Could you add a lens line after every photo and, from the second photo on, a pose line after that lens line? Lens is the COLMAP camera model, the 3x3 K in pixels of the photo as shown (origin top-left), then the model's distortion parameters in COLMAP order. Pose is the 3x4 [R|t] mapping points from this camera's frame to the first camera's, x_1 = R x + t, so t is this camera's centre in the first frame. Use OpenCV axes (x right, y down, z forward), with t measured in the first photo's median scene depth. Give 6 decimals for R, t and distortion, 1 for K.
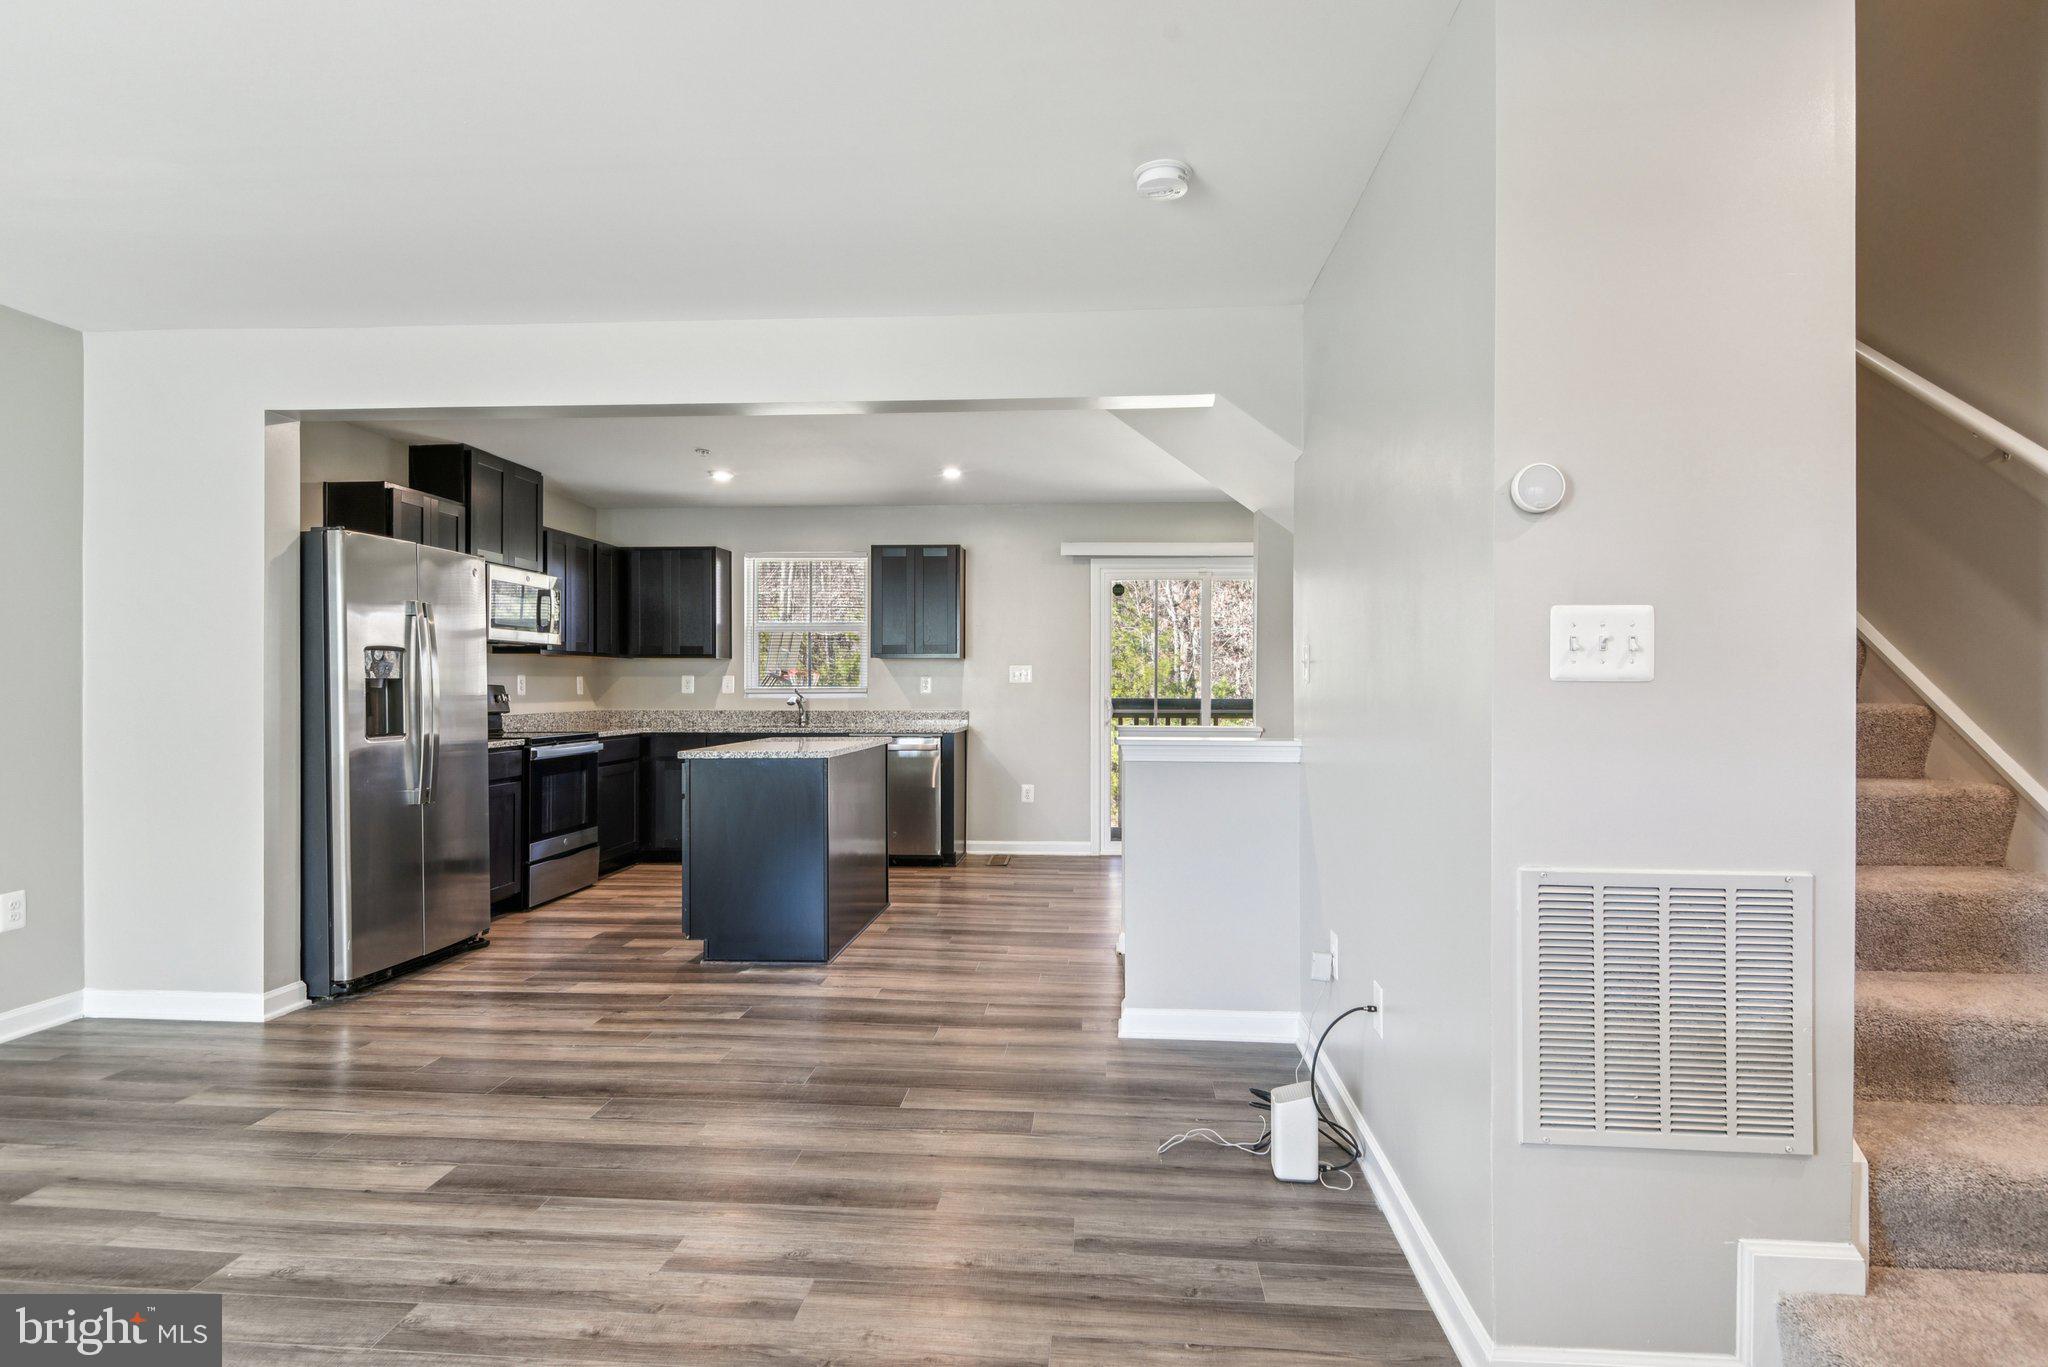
lens RADIAL K [[1075.2, 0, 1041.7], [0, 1075.2, 682.2], [0, 0, 1]] dist [0.003944, -0.012458]
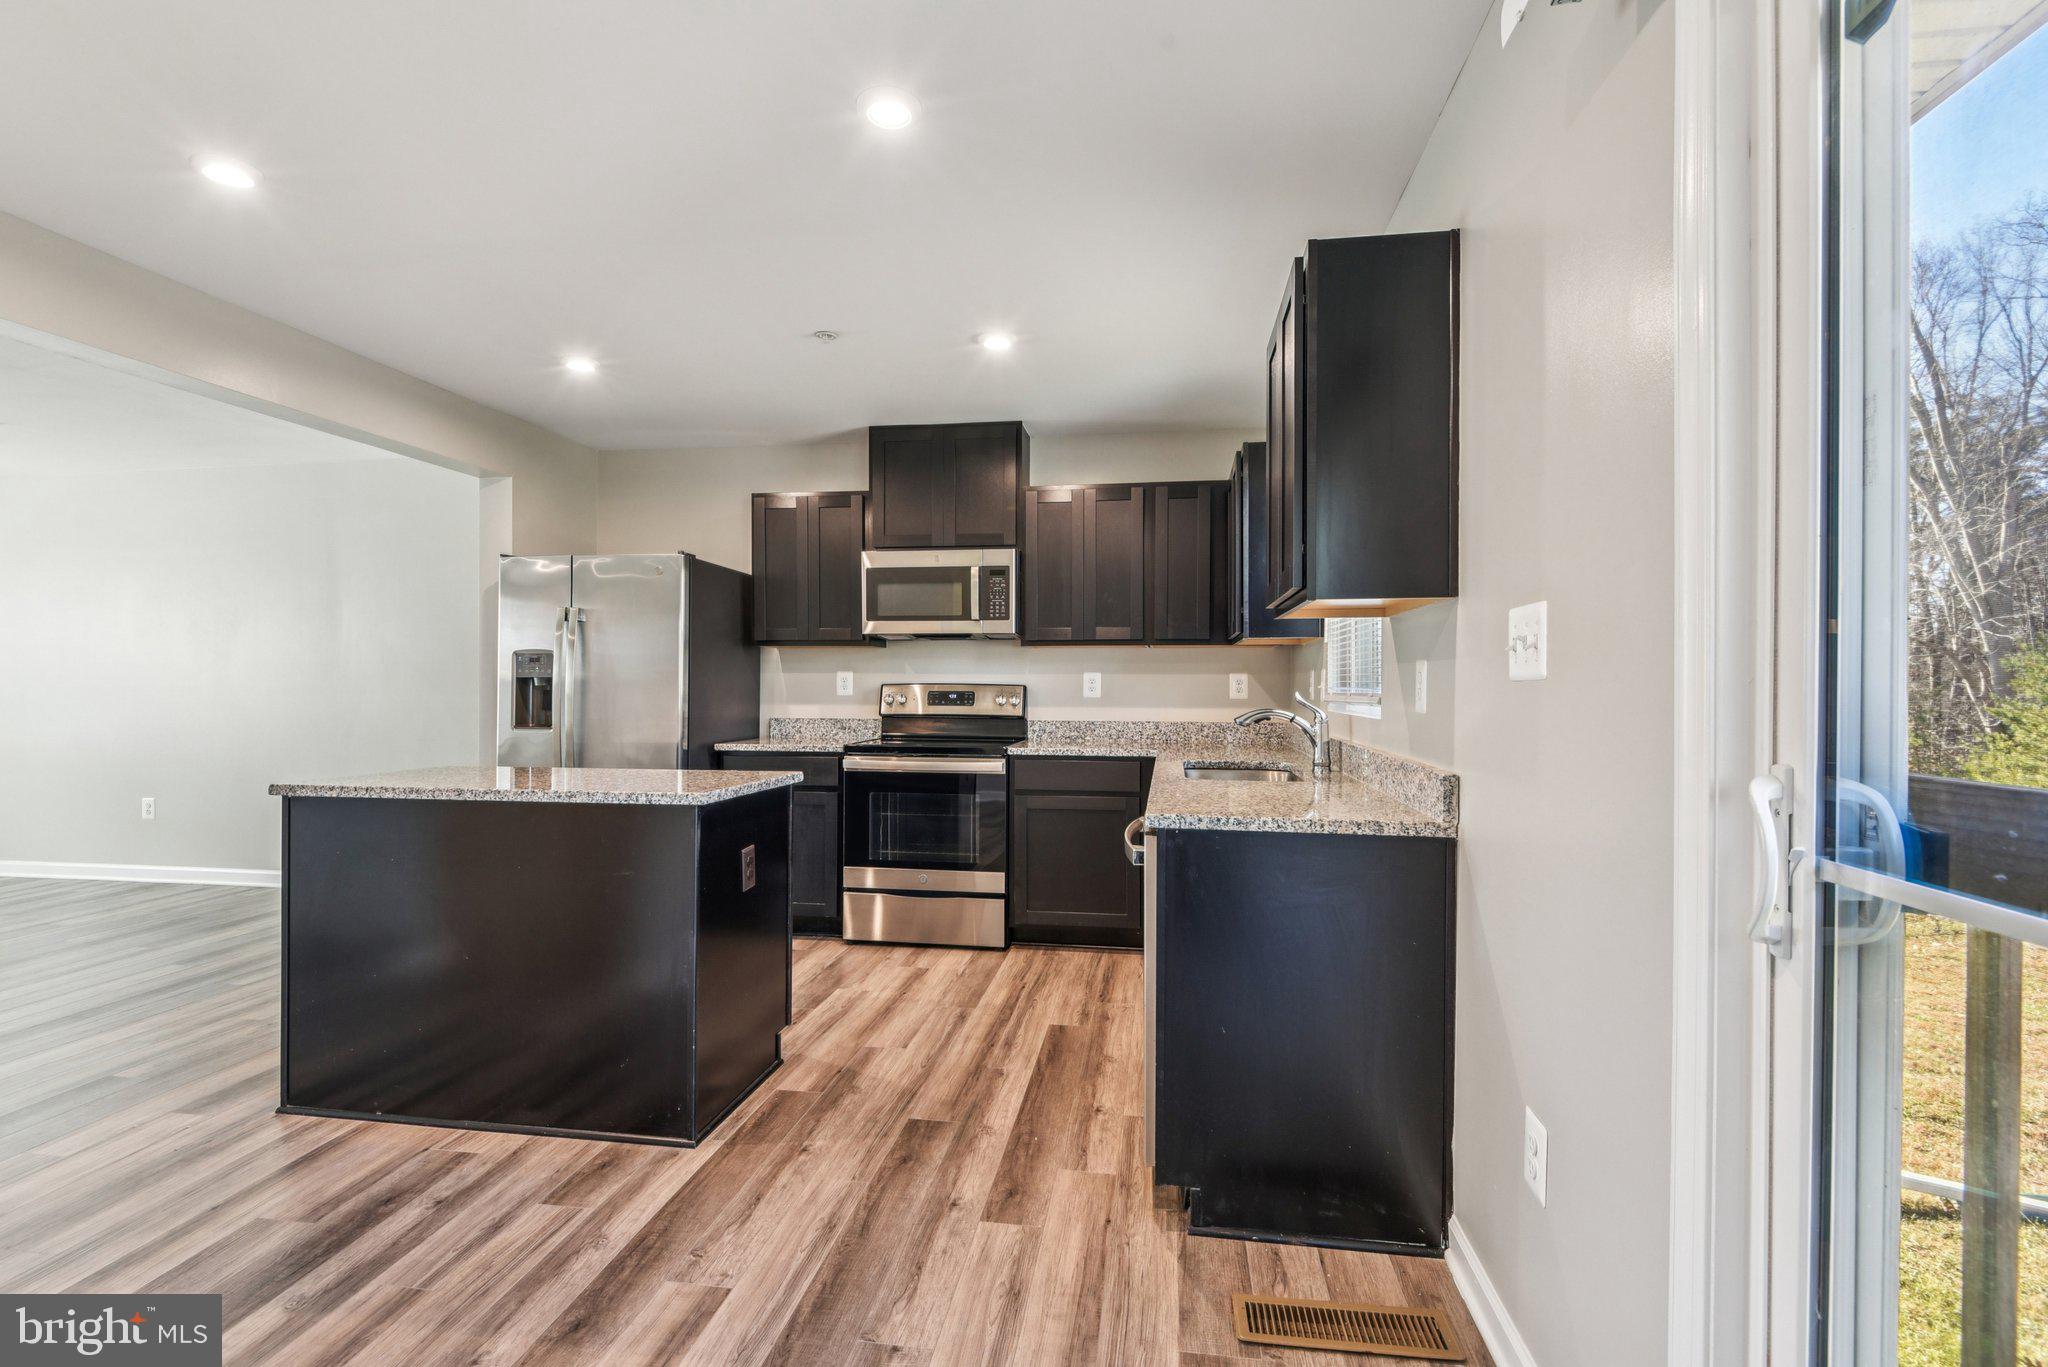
lens RADIAL K [[936.9, 0, 1028.3], [0, 936.9, 682.9], [0, 0, 1]] dist [0.014476, -0.011584]
pose [[-0.092490, -0.001574, -0.995712, 0.262526], [0.002019, 0.999996, -0.001769, 0.002883], [0.995712, -0.002174, -0.092486, 1.193884]]
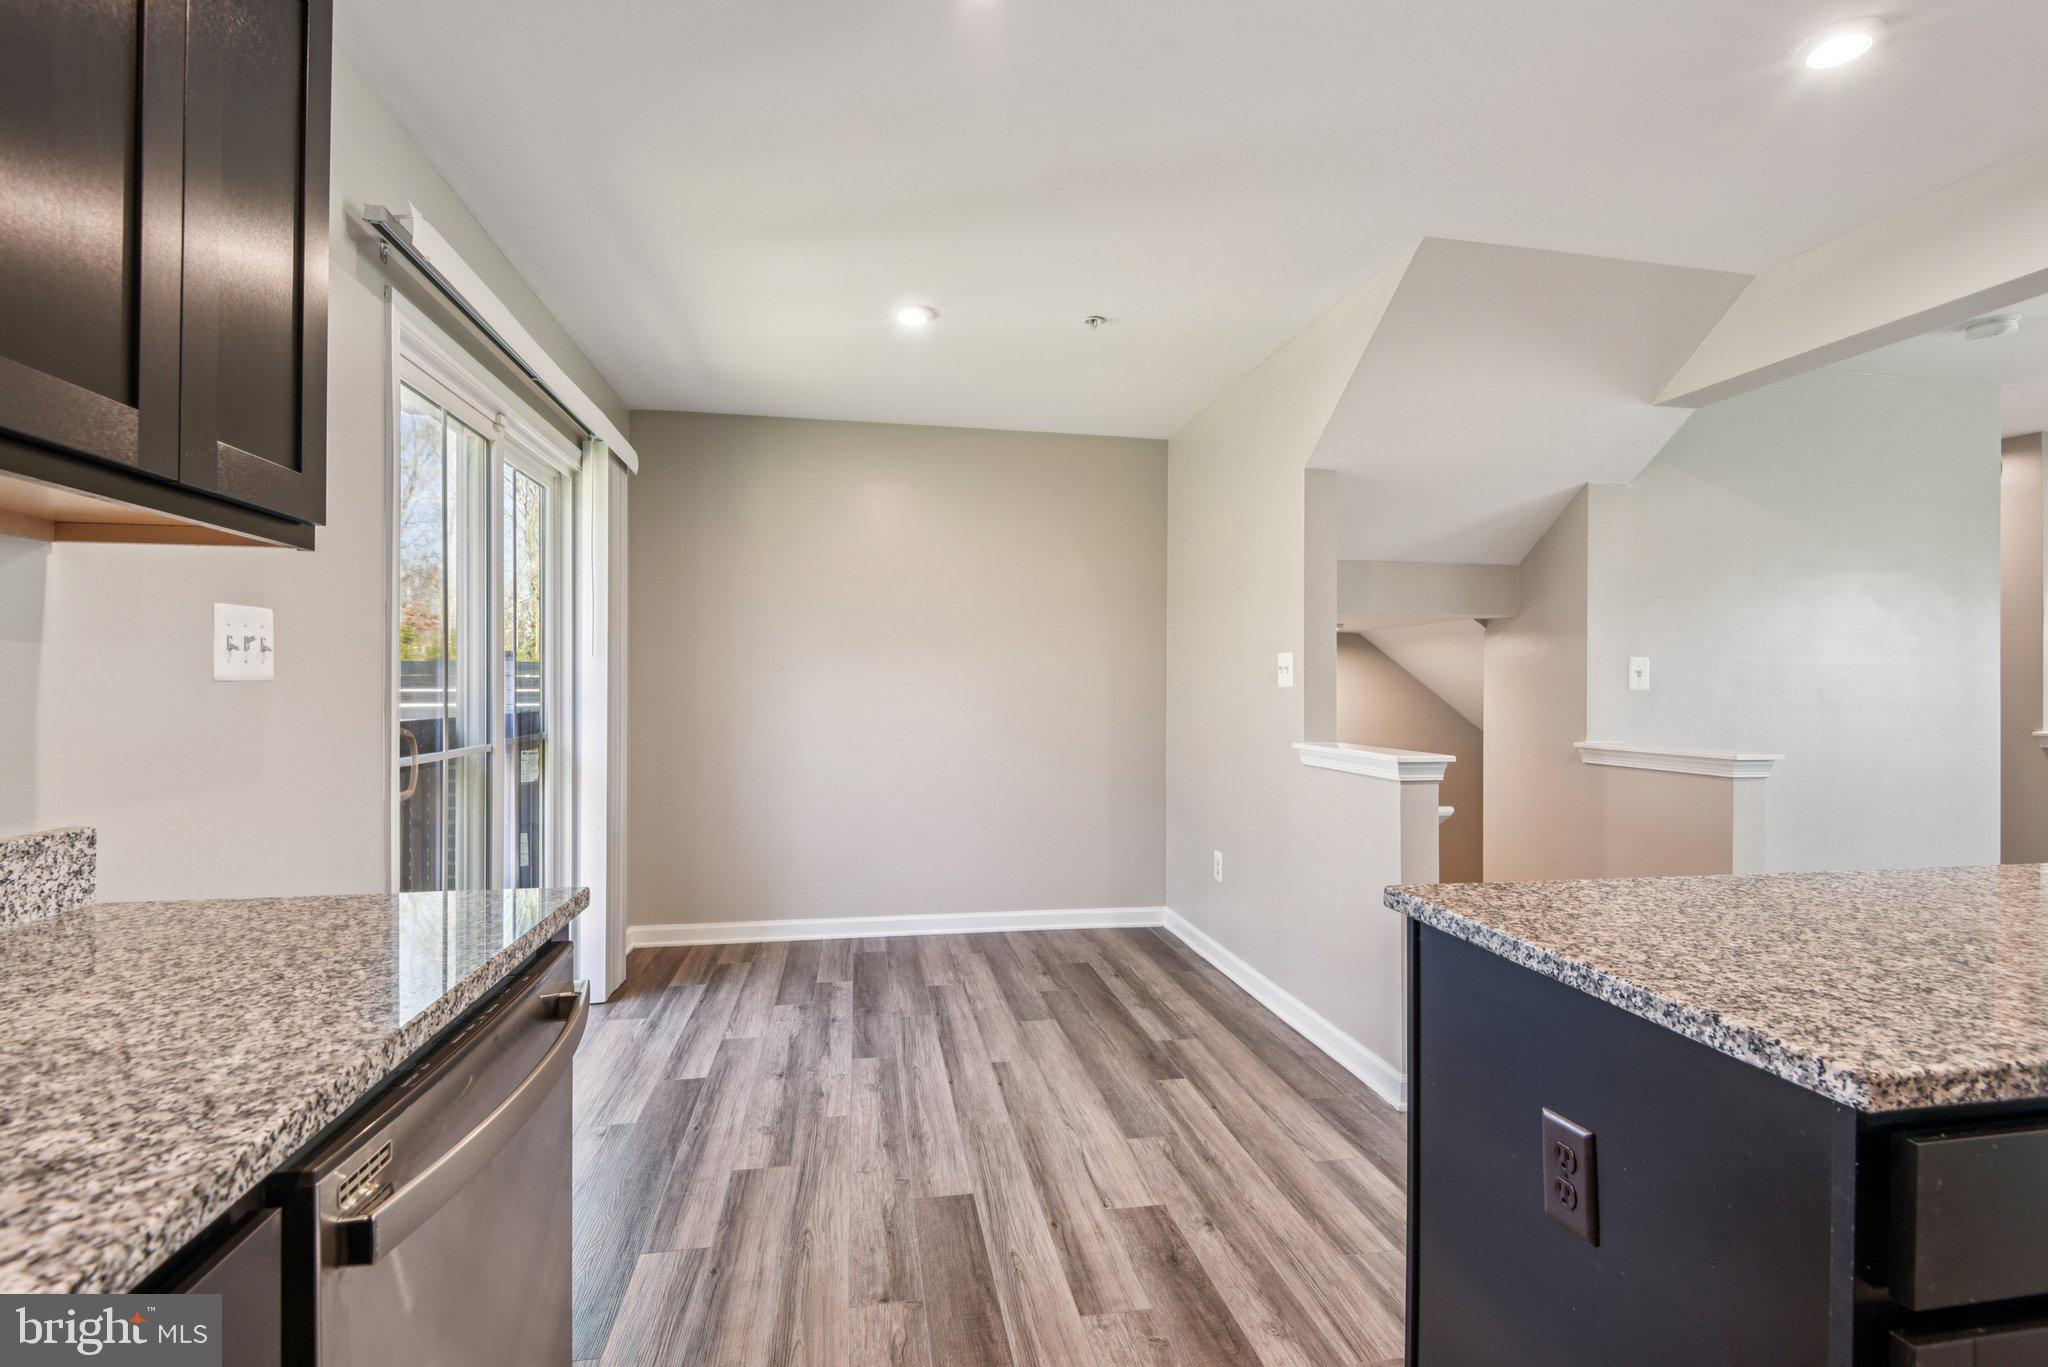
lens RADIAL K [[936.9, 0, 1027.6], [0, 936.9, 686.3], [0, 0, 1]] dist [0.014476, -0.011584]
pose [[-0.241112, -0.005461, 0.970482, -0.349604], [-0.010250, 0.999943, 0.003081, -0.000275], [-0.970443, -0.009205, -0.241154, 1.156816]]
